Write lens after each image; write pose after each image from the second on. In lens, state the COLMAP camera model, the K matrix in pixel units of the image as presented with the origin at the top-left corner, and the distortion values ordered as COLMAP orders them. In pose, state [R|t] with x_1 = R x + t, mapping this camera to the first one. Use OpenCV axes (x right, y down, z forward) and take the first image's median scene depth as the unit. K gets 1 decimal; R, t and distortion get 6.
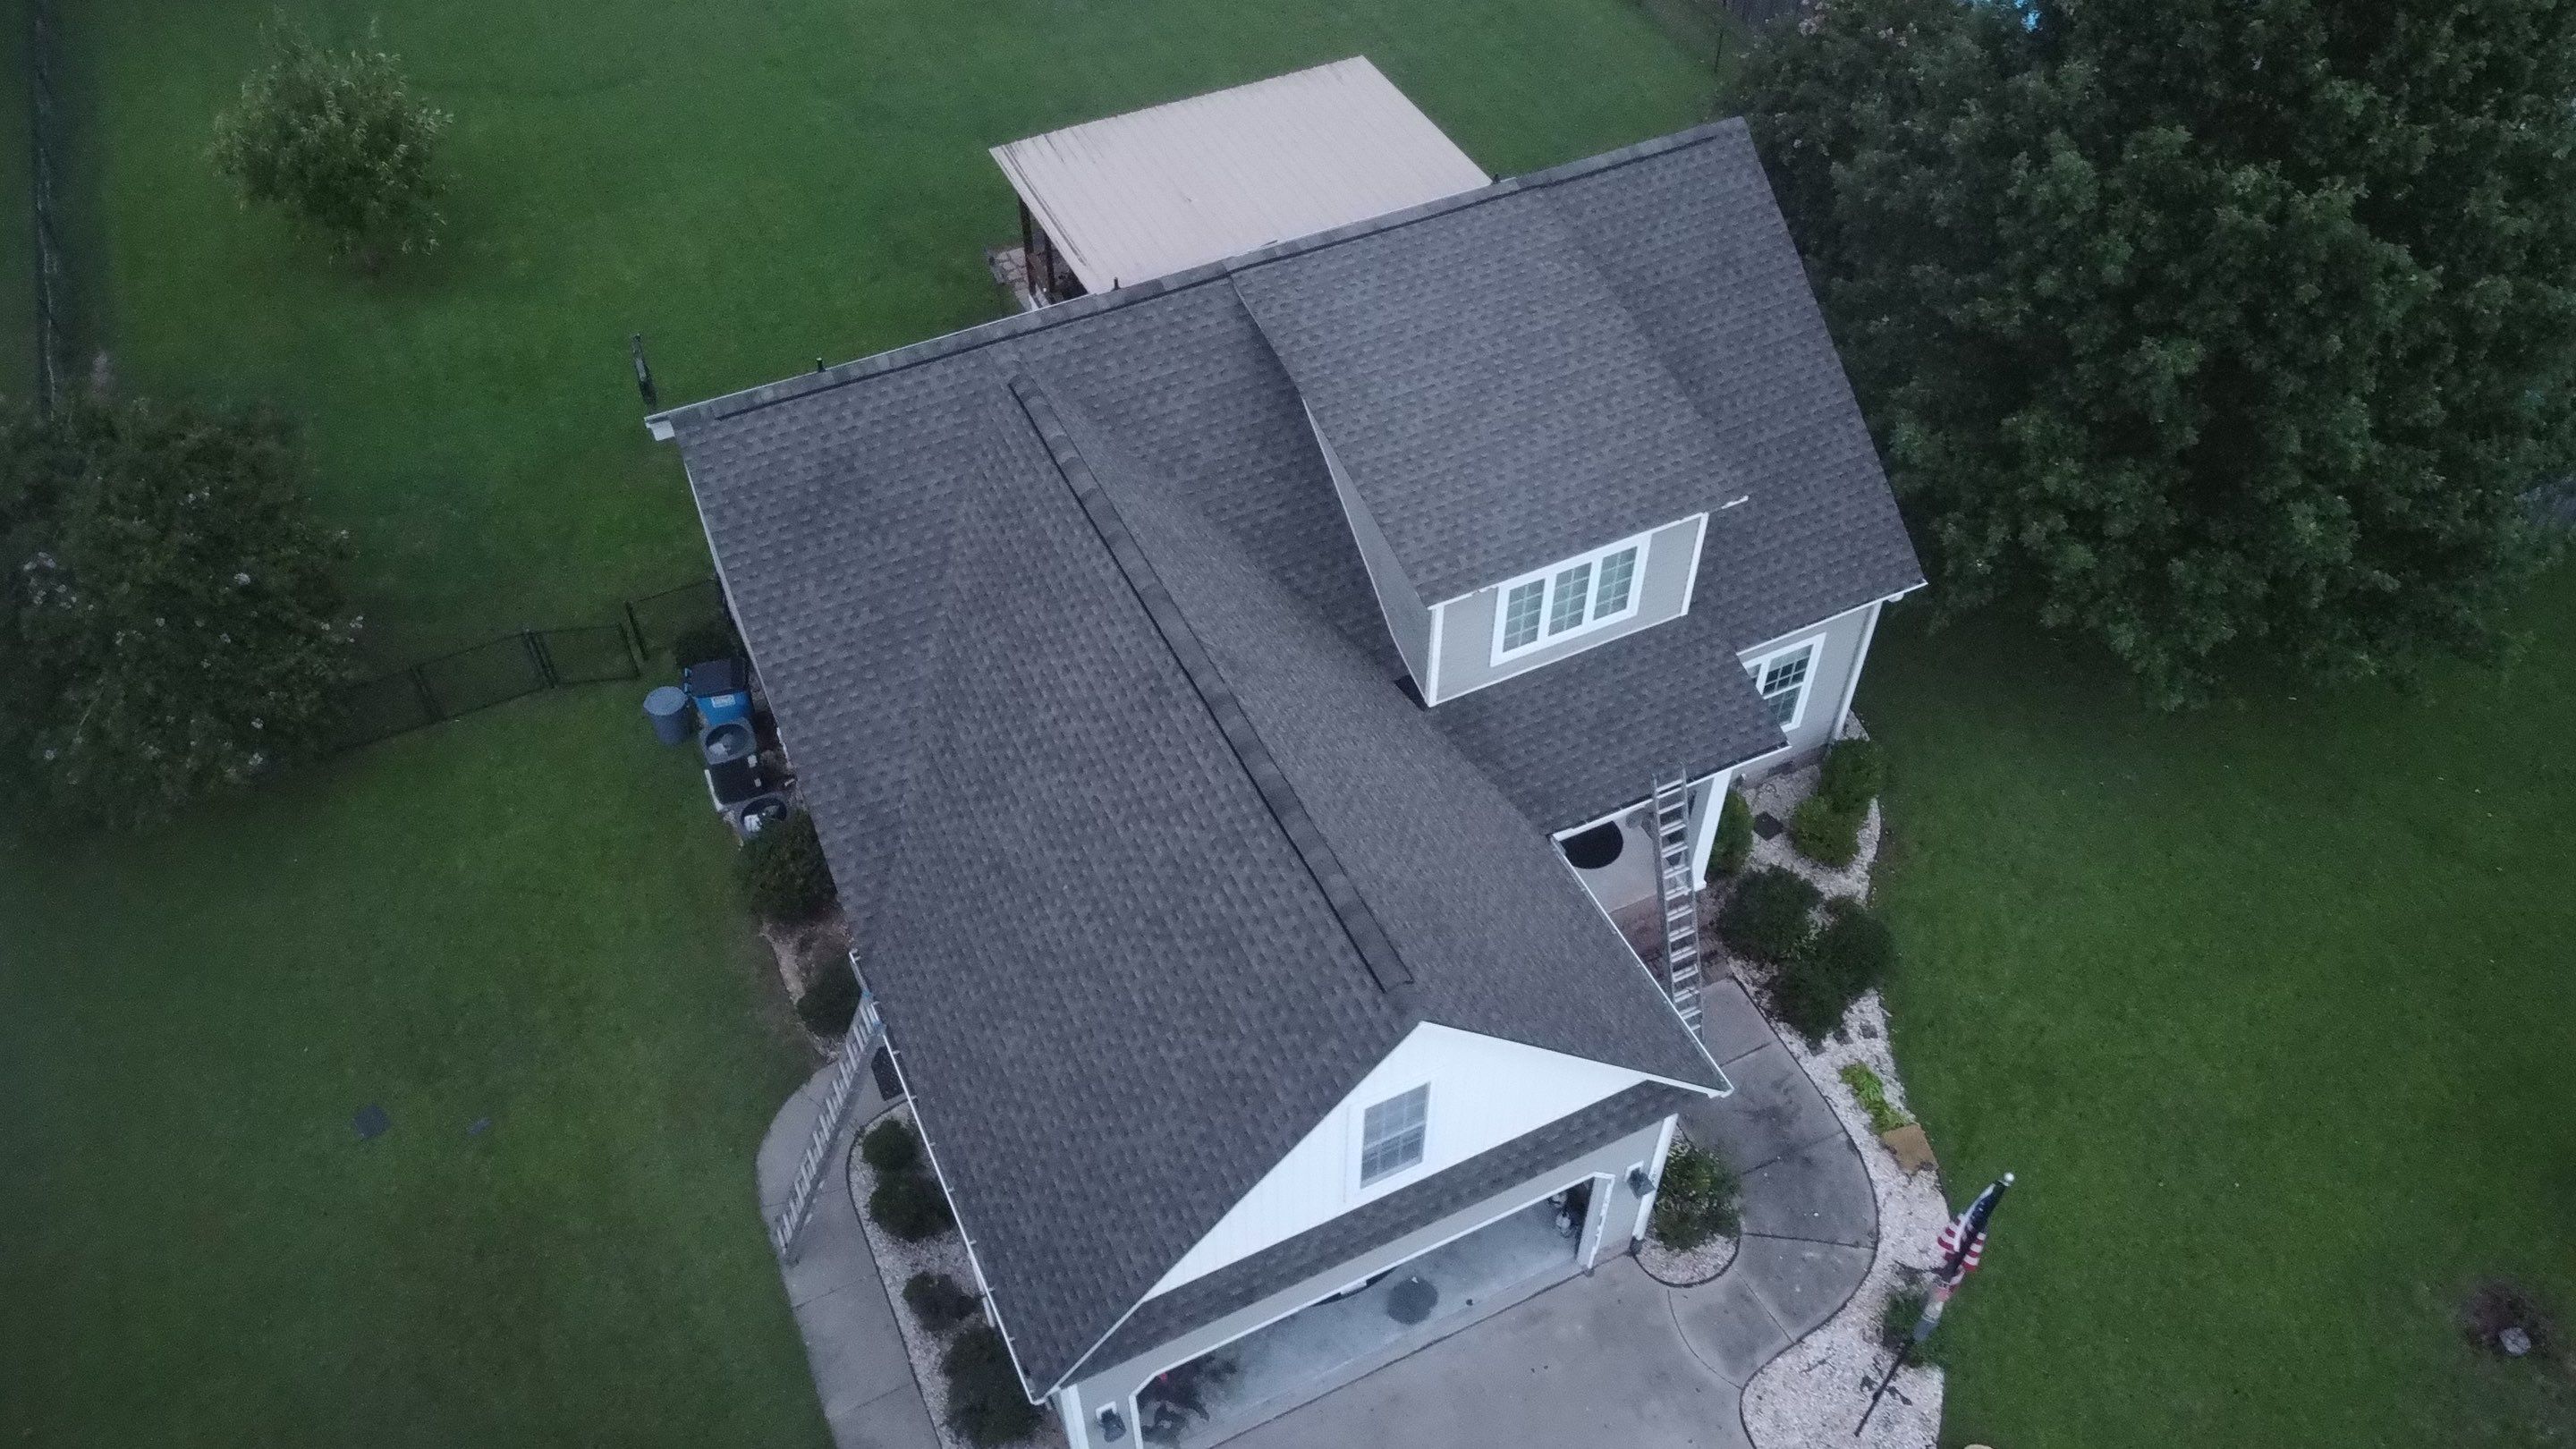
lens RADIAL K [[1955.0, 0, 1286.9], [0, 1955.0, 700.8], [0, 0, 1]] dist [-0.004749, -0.001379]
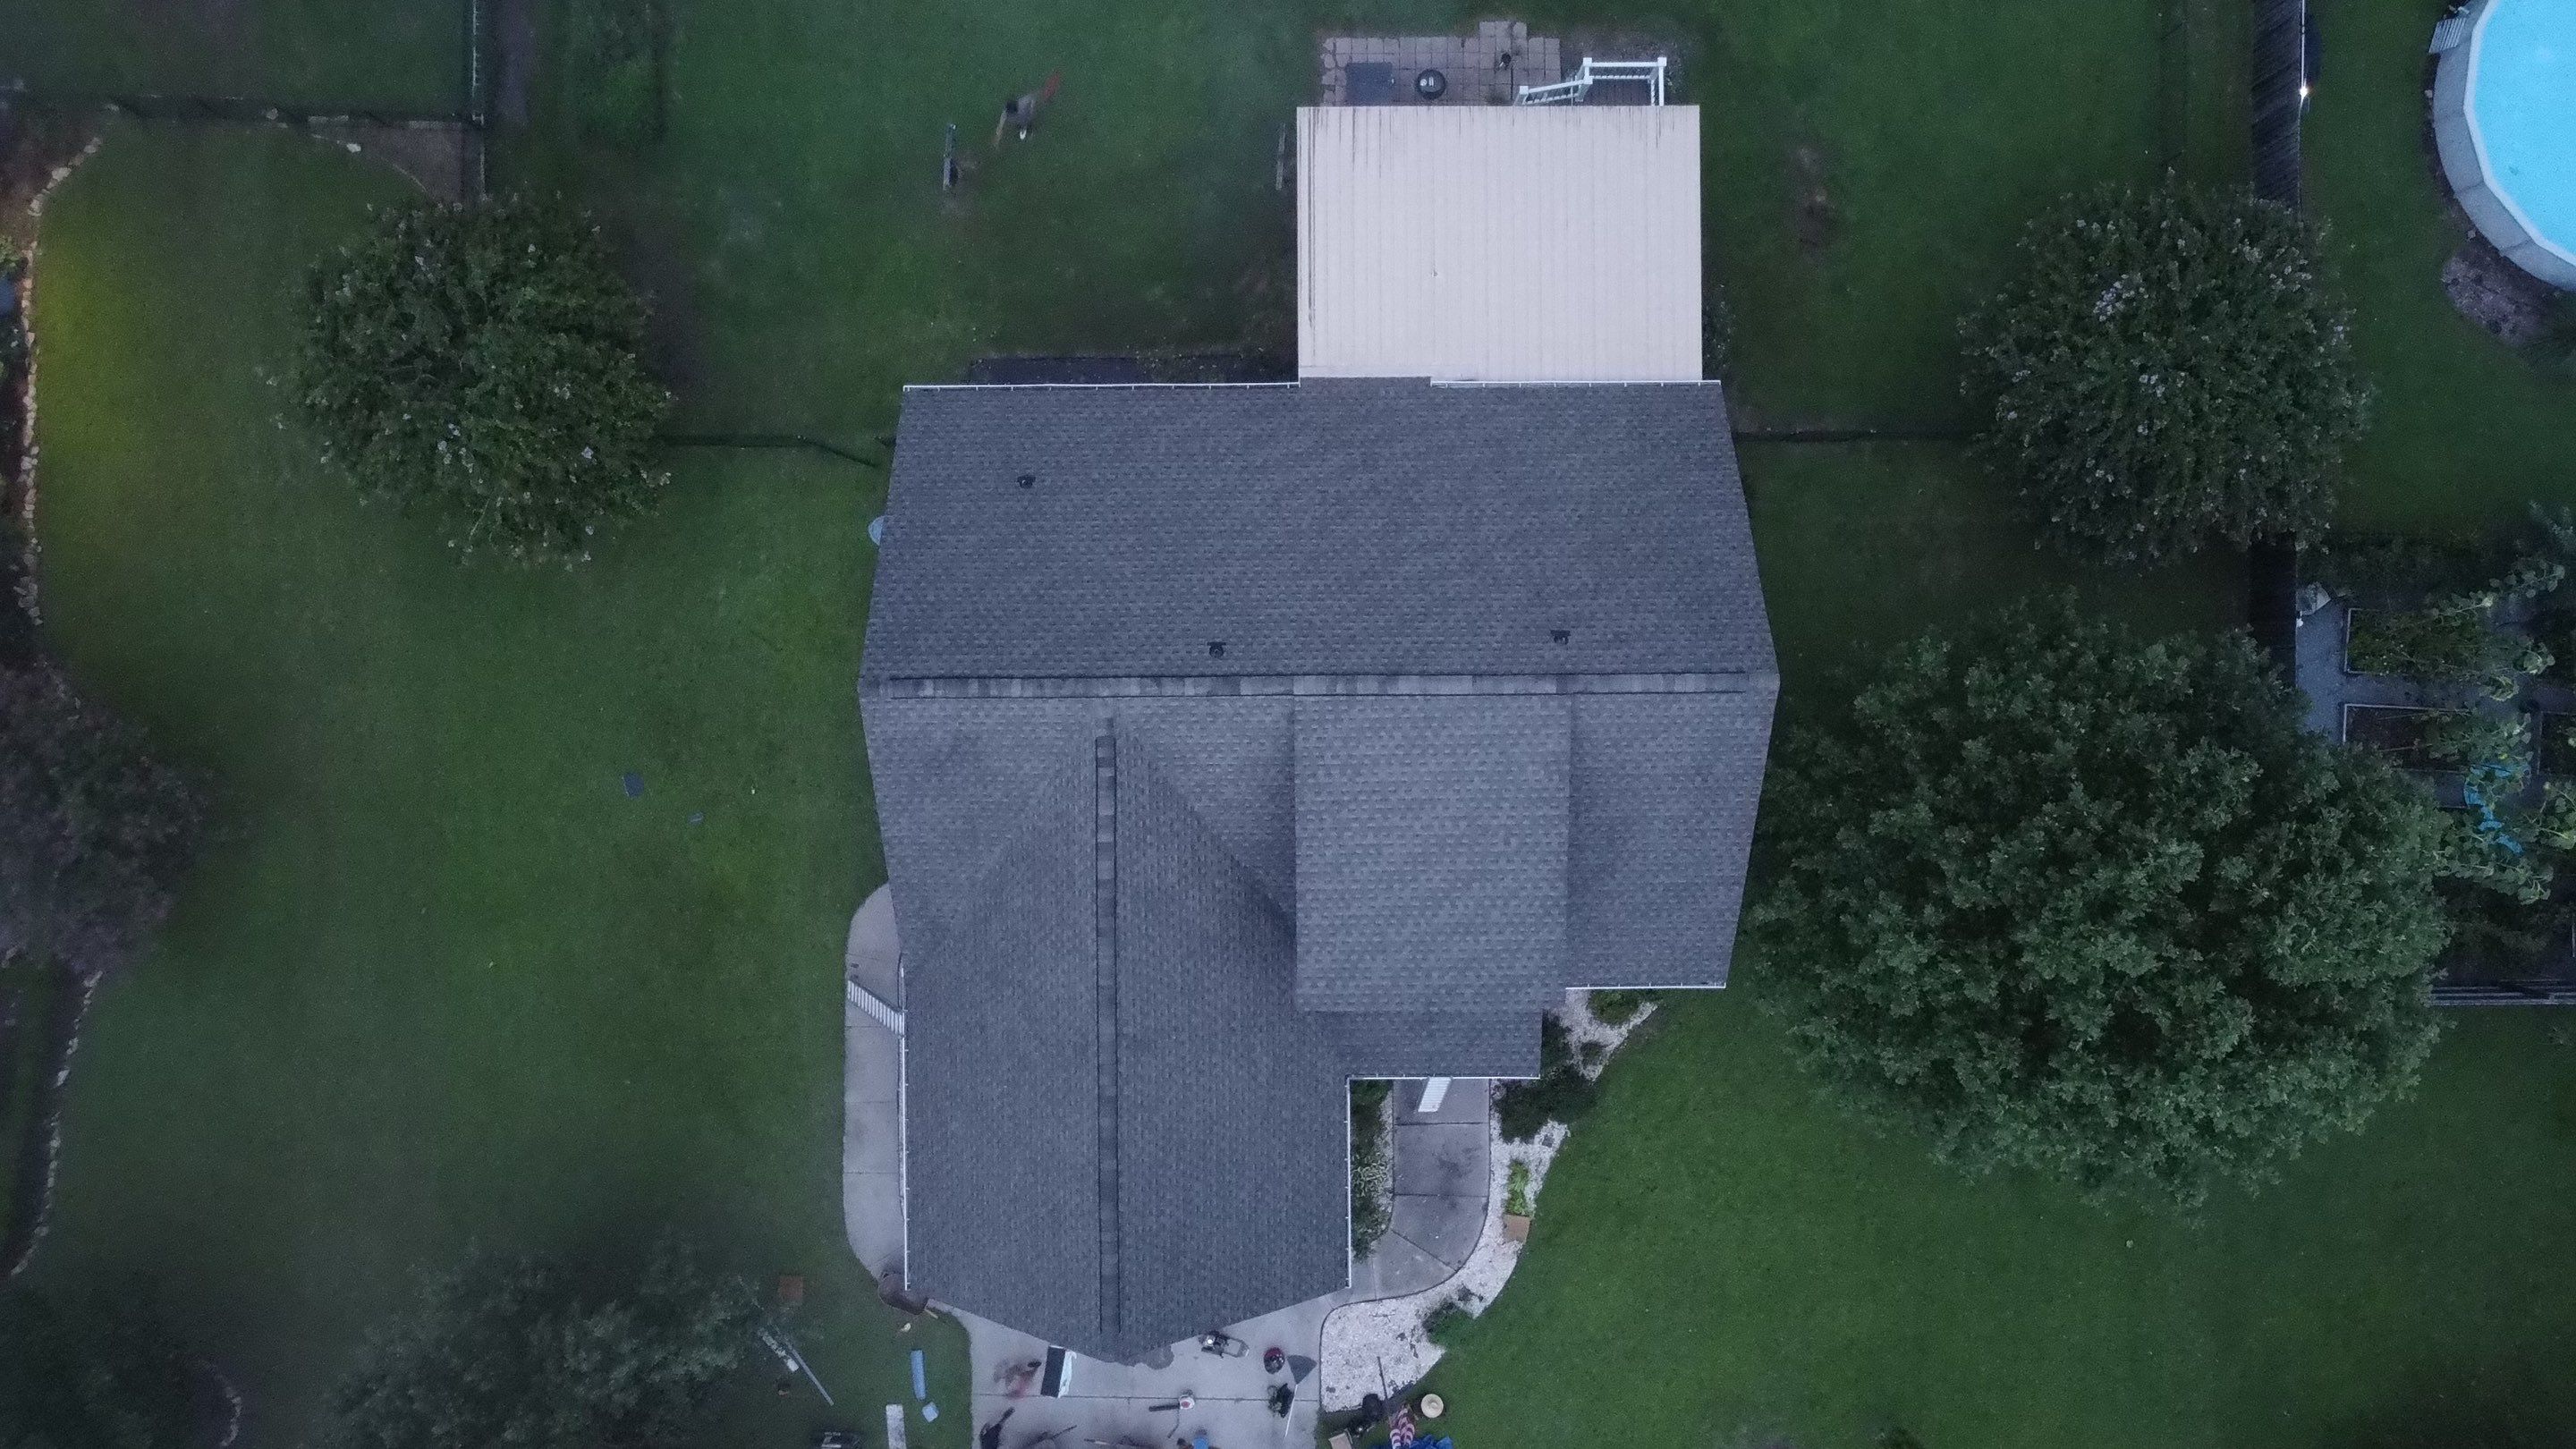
lens RADIAL K [[1955.0, 0, 1280.7], [0, 1955.0, 706.5], [0, 0, 1]] dist [-0.004749, -0.001379]
pose [[0.904564, 0.426308, 0.005153, -0.041031], [-0.316426, 0.663212, 0.678251, -1.089106], [0.285726, -0.615152, 0.734812, 0.048509]]
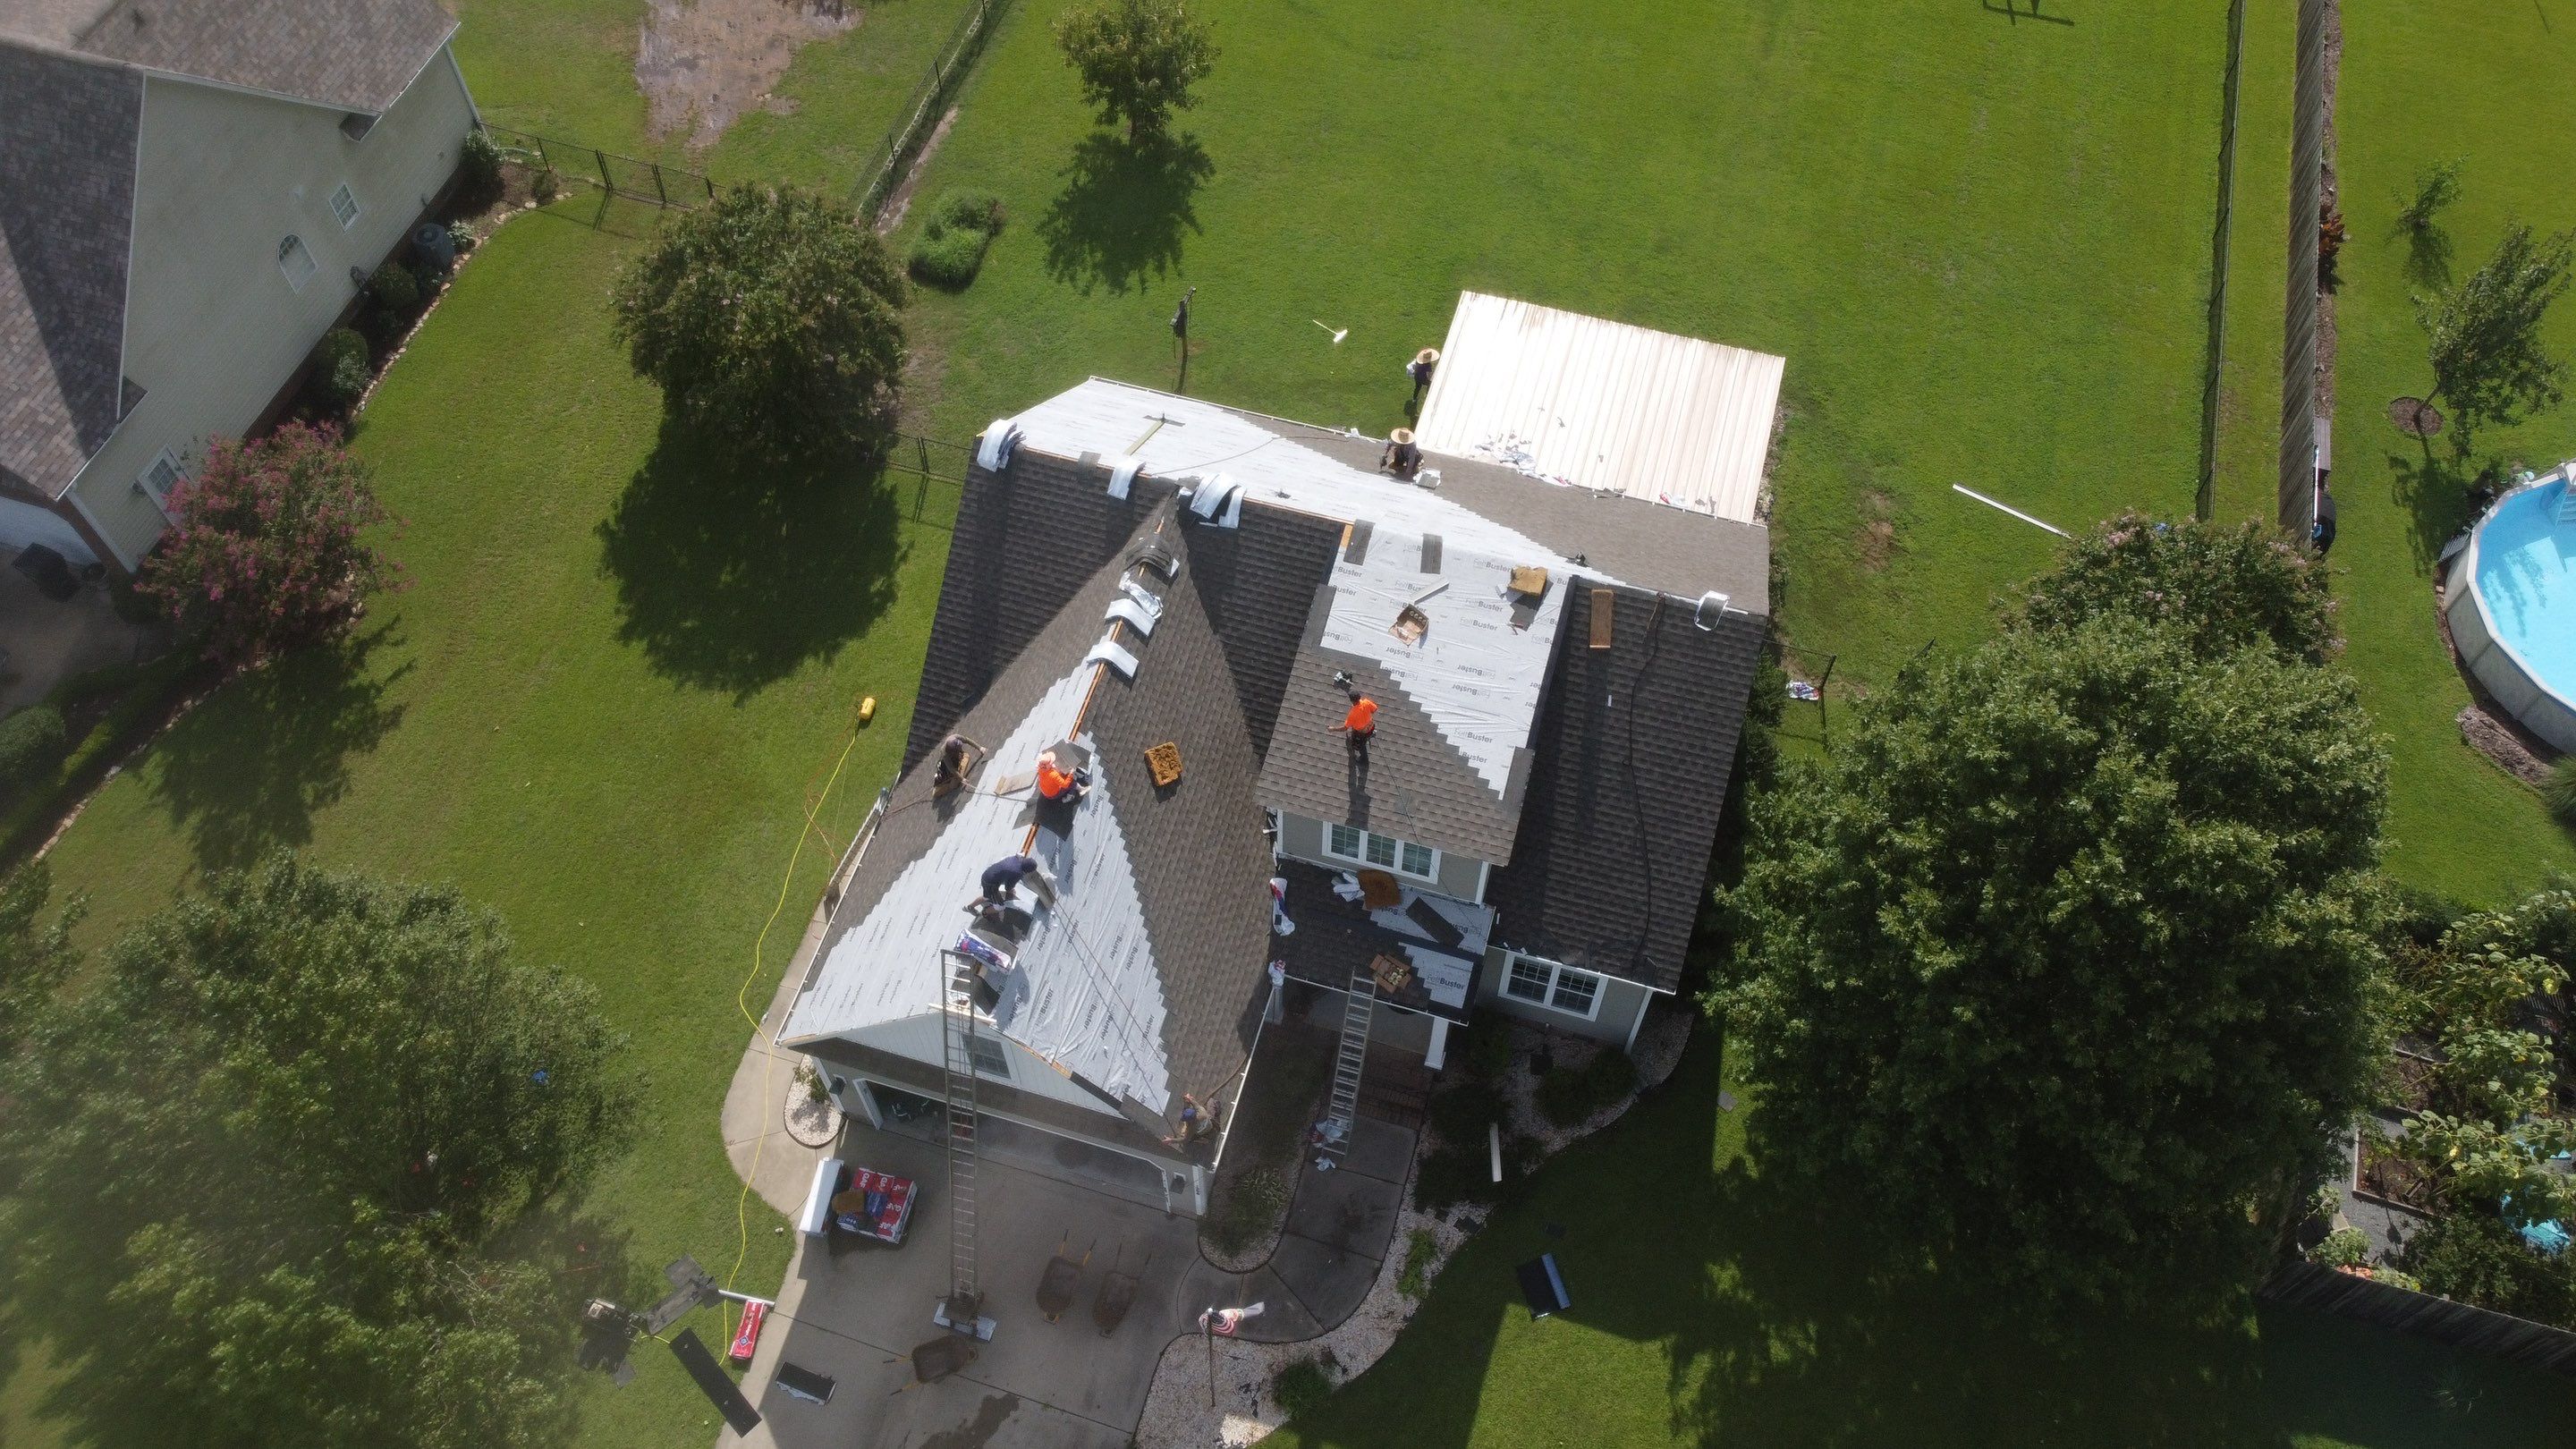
lens RADIAL K [[1955.0, 0, 1278.6], [0, 1955.0, 706.9], [0, 0, 1]] dist [-0.004749, -0.001379]
pose [[0.743240, 0.559143, -0.367360, 0.547485], [-0.494129, 0.828966, 0.262015, -0.469099], [0.451033, -0.013216, 0.892410, -0.310565]]
